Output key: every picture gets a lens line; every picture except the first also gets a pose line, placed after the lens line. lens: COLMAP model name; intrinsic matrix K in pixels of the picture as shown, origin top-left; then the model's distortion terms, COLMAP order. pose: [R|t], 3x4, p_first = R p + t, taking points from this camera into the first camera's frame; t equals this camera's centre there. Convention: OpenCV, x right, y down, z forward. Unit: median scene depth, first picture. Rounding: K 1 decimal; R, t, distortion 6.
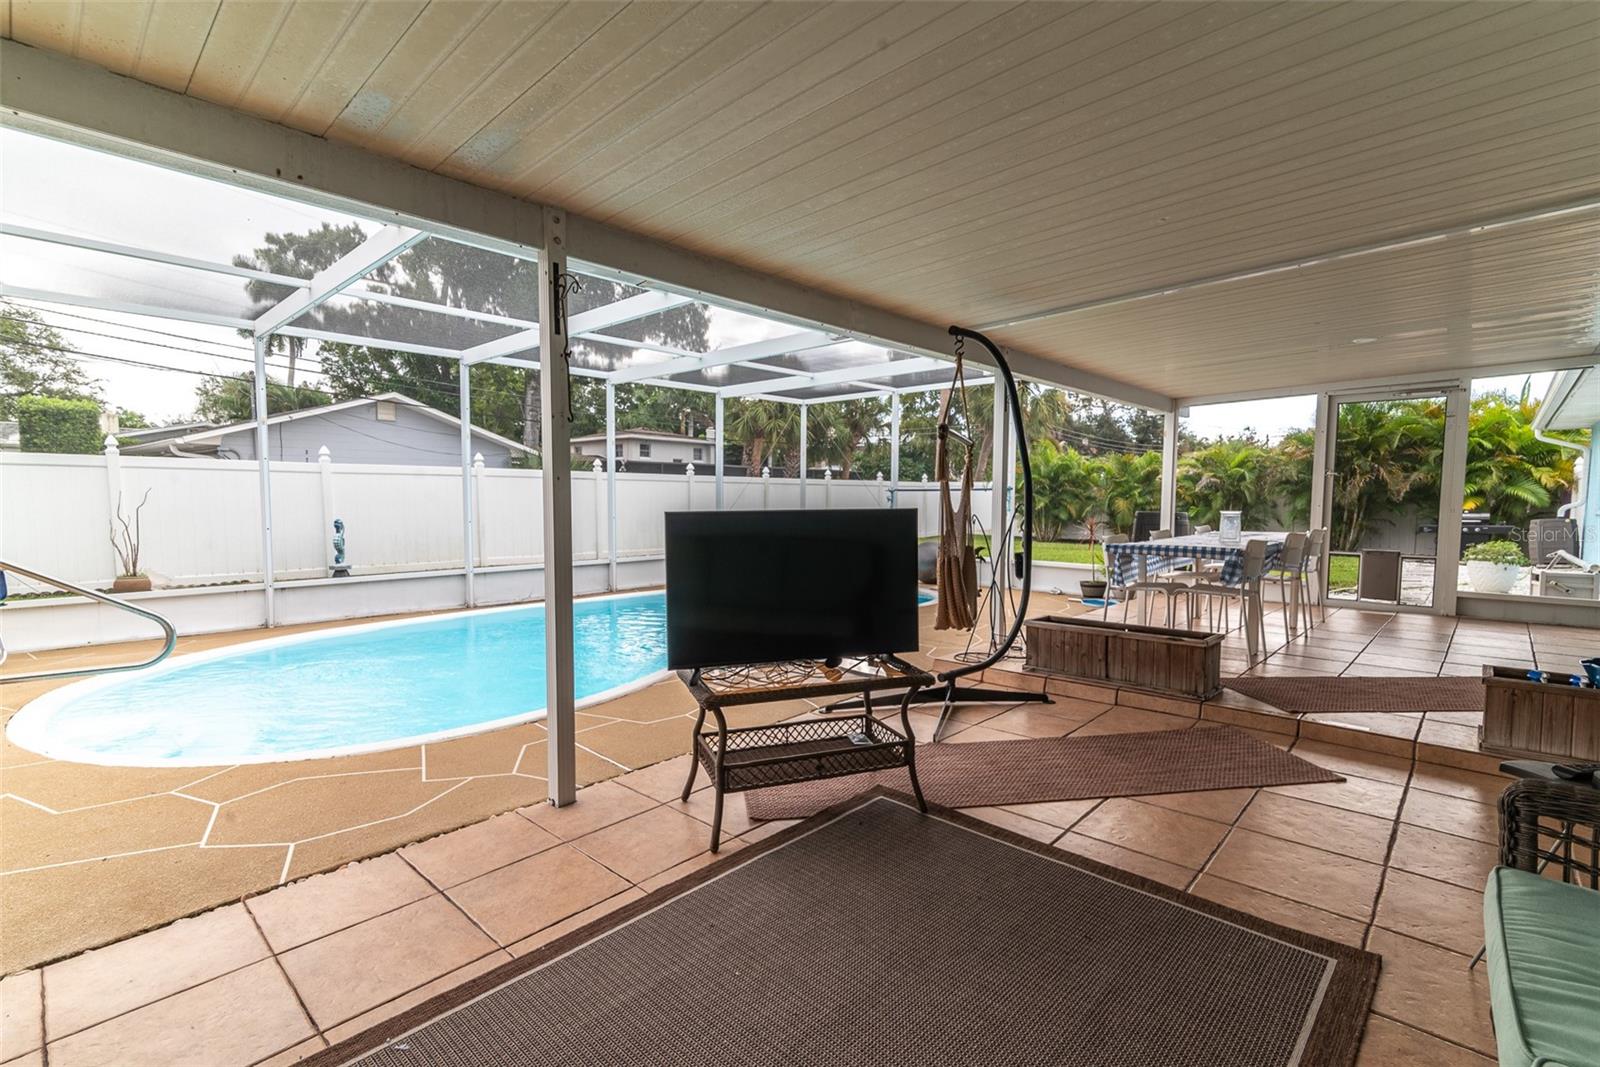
lens RADIAL K [[731.8, 0, 766.9], [0, 731.8, 527.5], [0, 0, 1]] dist [0.015282, 0.000427]
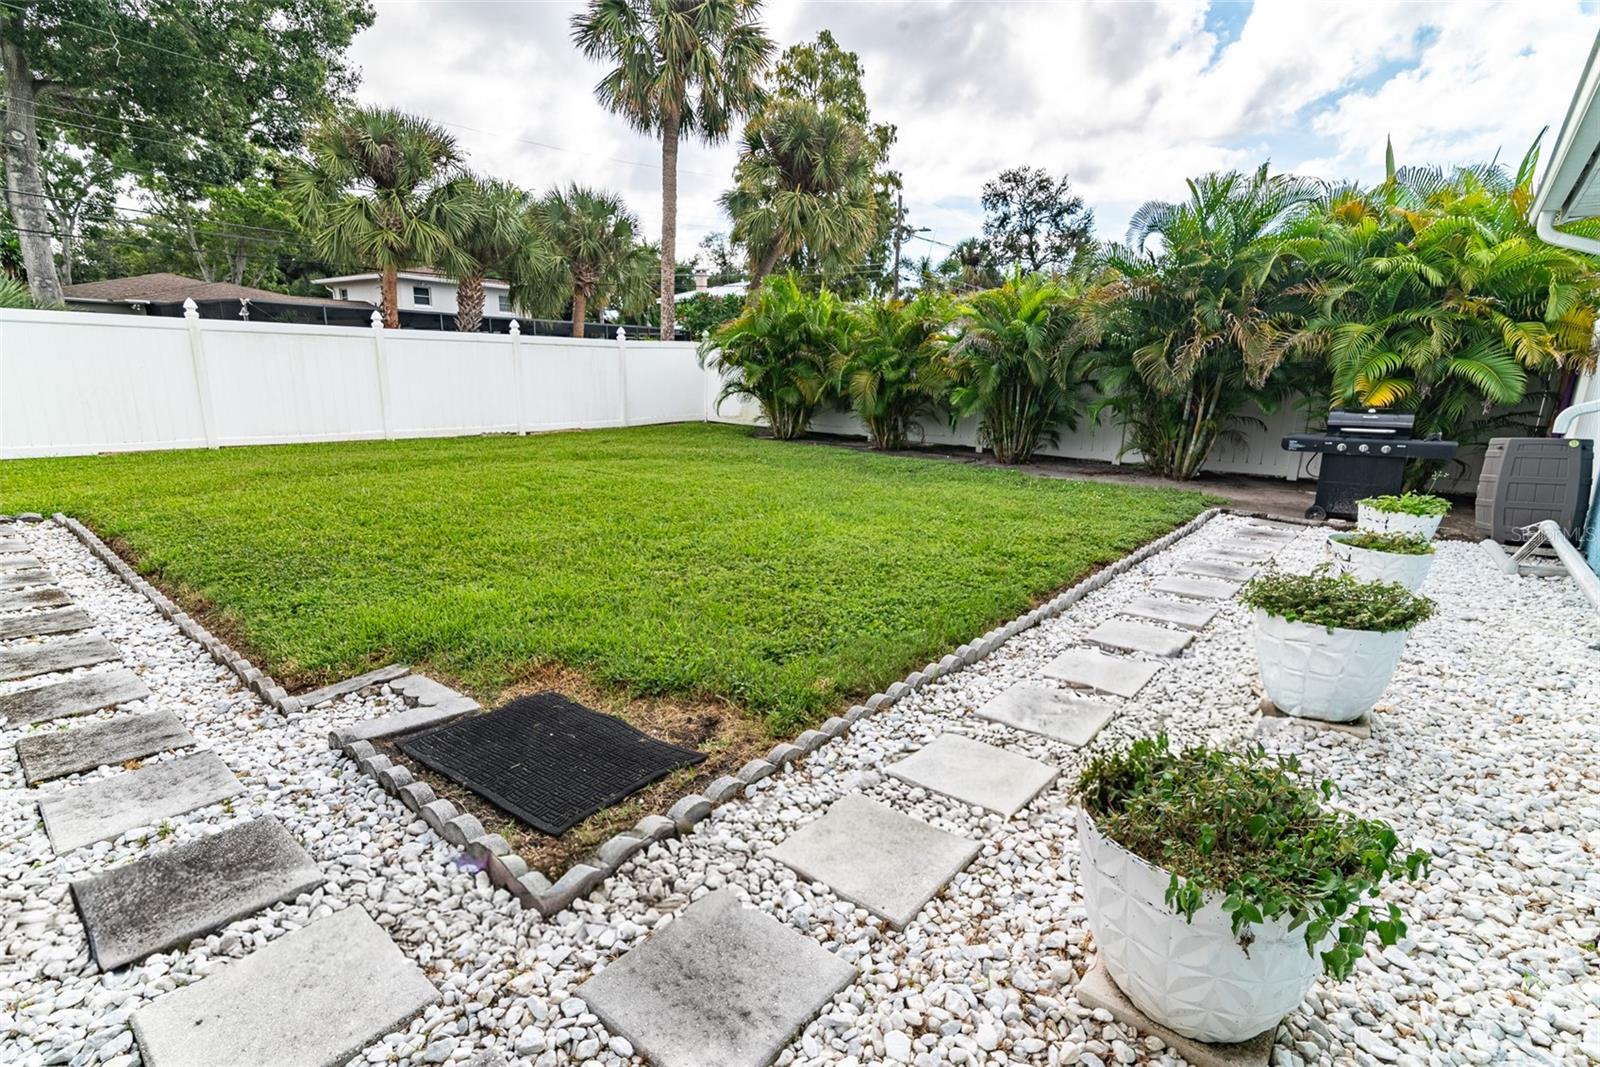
lens RADIAL K [[738.9, 0, 800.0], [0, 738.9, 533.5], [0, 0, 1]] dist [0.015318, -0.000092]
pose [[0.996964, 0.002260, 0.077825, 0.484266], [-0.016346, 0.983376, 0.180843, -0.023663], [-0.076122, -0.181566, 0.980428, 0.485591]]
